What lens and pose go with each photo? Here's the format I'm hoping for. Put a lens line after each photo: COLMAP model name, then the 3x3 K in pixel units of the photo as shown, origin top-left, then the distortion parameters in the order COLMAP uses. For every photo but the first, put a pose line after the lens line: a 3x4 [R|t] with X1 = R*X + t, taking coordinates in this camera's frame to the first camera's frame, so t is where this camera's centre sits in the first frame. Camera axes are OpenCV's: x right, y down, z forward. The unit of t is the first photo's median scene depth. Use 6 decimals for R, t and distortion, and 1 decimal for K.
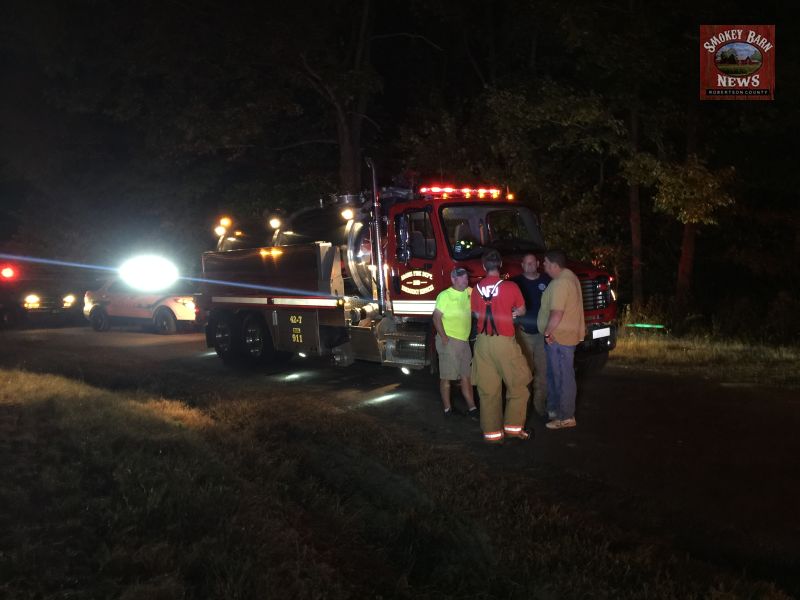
lens RADIAL K [[681.3, 0, 399.3], [0, 681.3, 303.2], [0, 0, 1]] dist [0.074098, -0.086555]
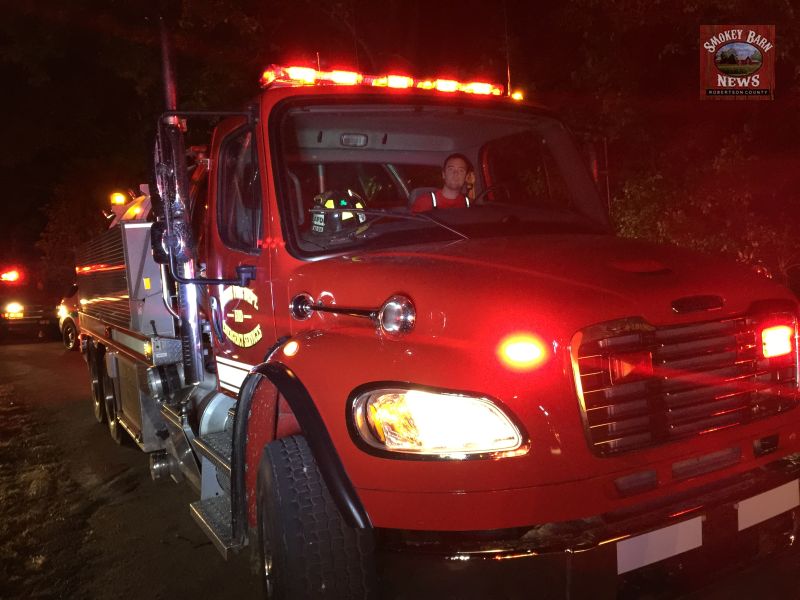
lens RADIAL K [[681.3, 0, 401.2], [0, 681.3, 300.7], [0, 0, 1]] dist [0.074098, -0.086555]
pose [[0.983073, 0.000349, -0.183217, 0.173058], [0.000156, 0.999996, 0.002740, -0.037375], [0.183217, -0.002722, 0.983069, 0.608802]]
